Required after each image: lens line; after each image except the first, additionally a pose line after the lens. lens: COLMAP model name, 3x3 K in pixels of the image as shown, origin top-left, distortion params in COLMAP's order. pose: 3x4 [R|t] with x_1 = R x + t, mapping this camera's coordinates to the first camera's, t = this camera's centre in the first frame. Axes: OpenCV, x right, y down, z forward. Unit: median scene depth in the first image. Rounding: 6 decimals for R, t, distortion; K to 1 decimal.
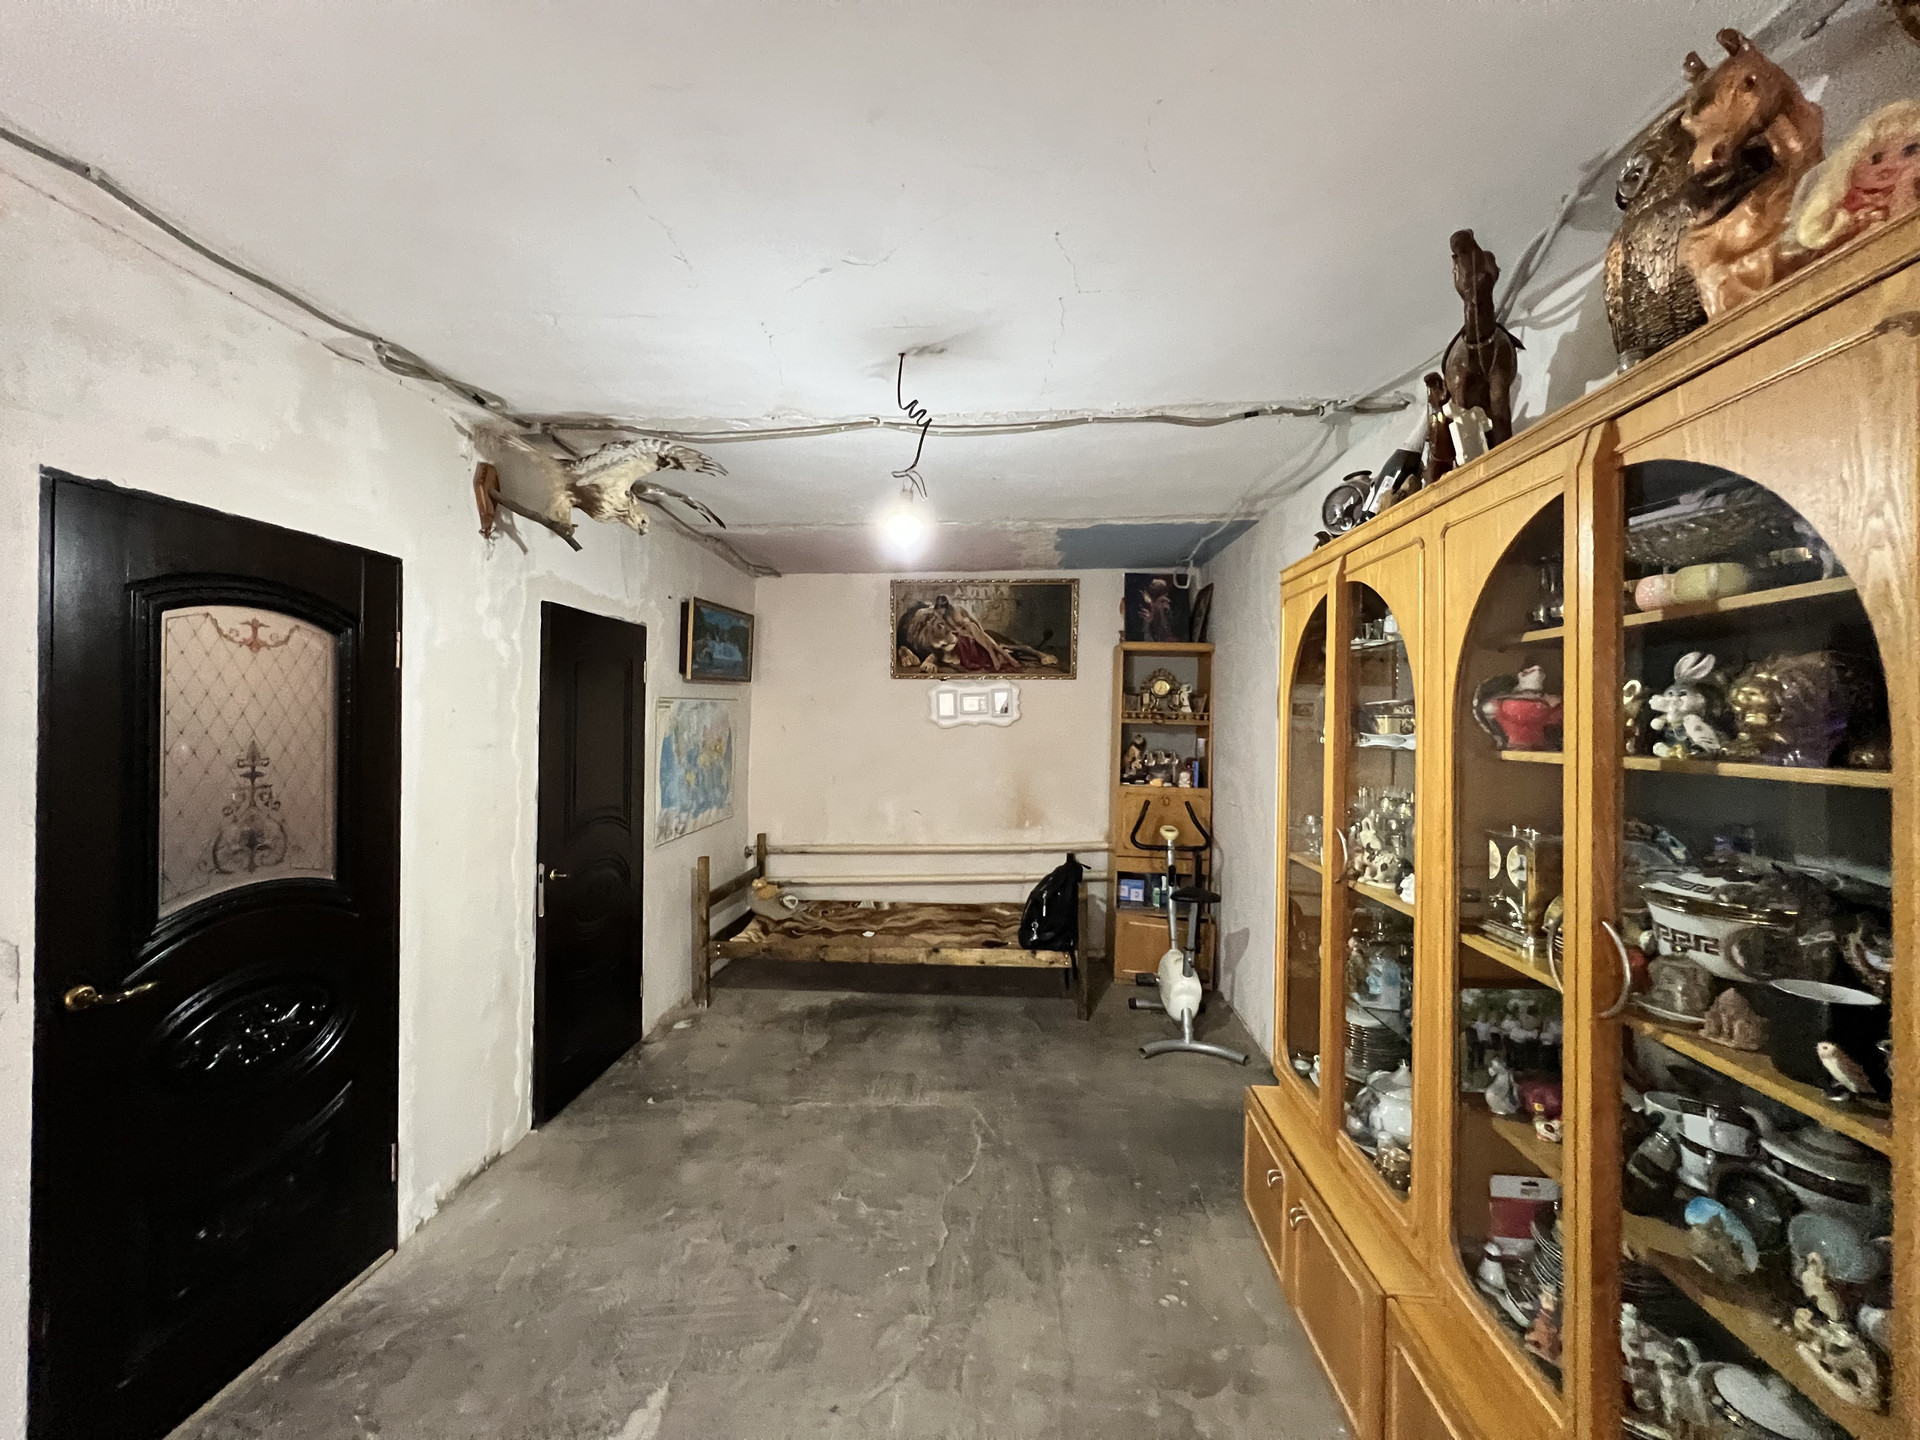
lens RADIAL K [[771.2, 0, 963.1], [0, 771.2, 720.1], [0, 0, 1]] dist [-0.000949, 0.000686]
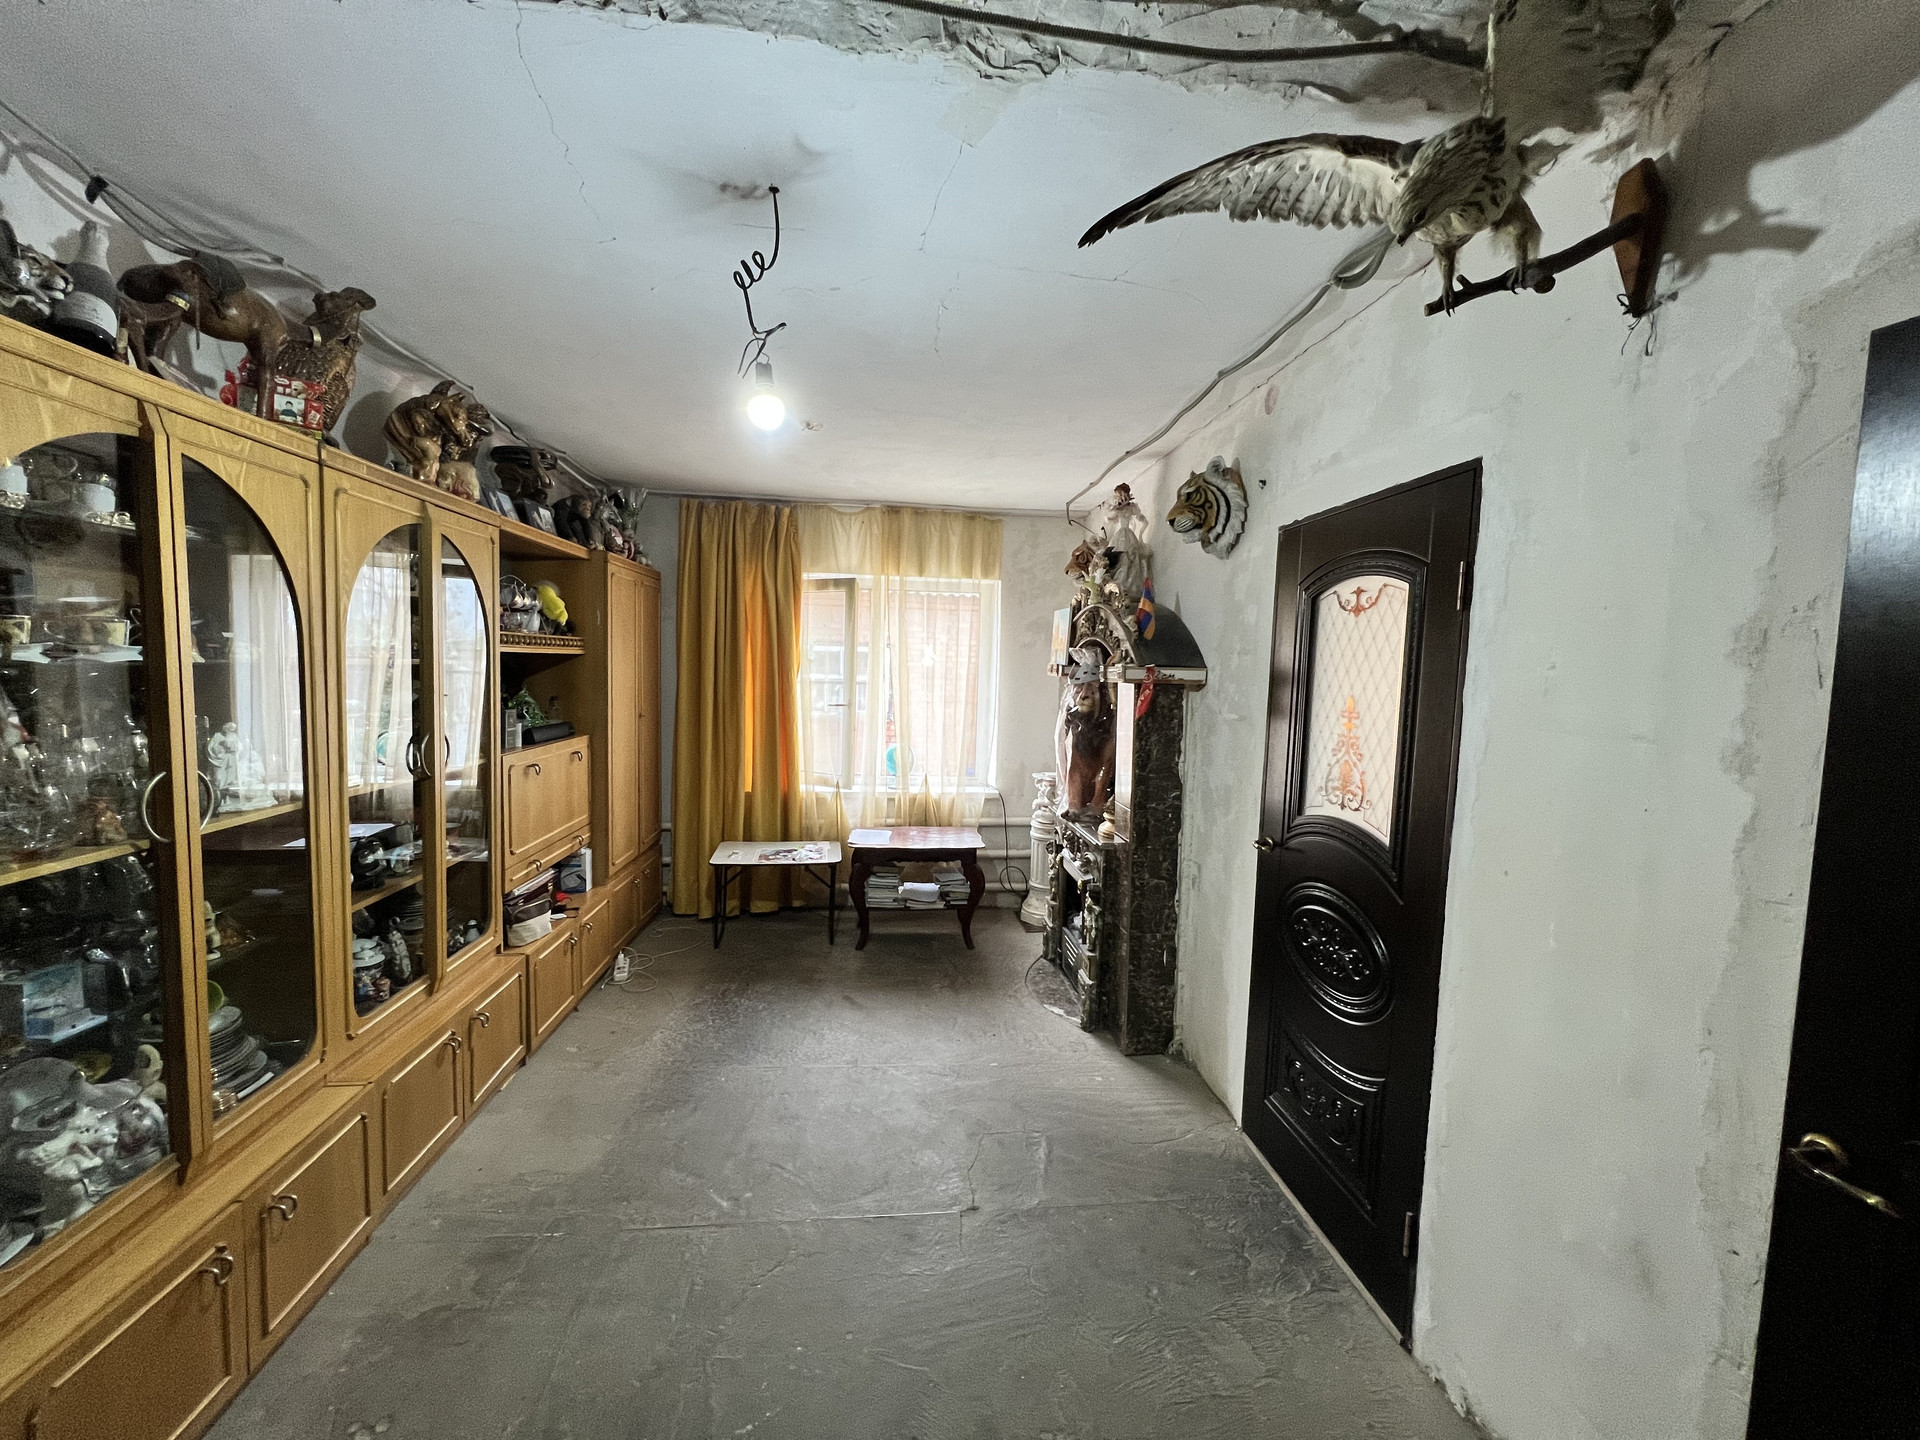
lens RADIAL K [[771.2, 0, 956.2], [0, 771.2, 725.2], [0, 0, 1]] dist [-0.000949, 0.000686]
pose [[-0.981431, -0.016648, -0.191092, -0.132927], [-0.030942, 0.996920, 0.072066, 0.006304], [0.189304, 0.076640, -0.978923, 1.973418]]
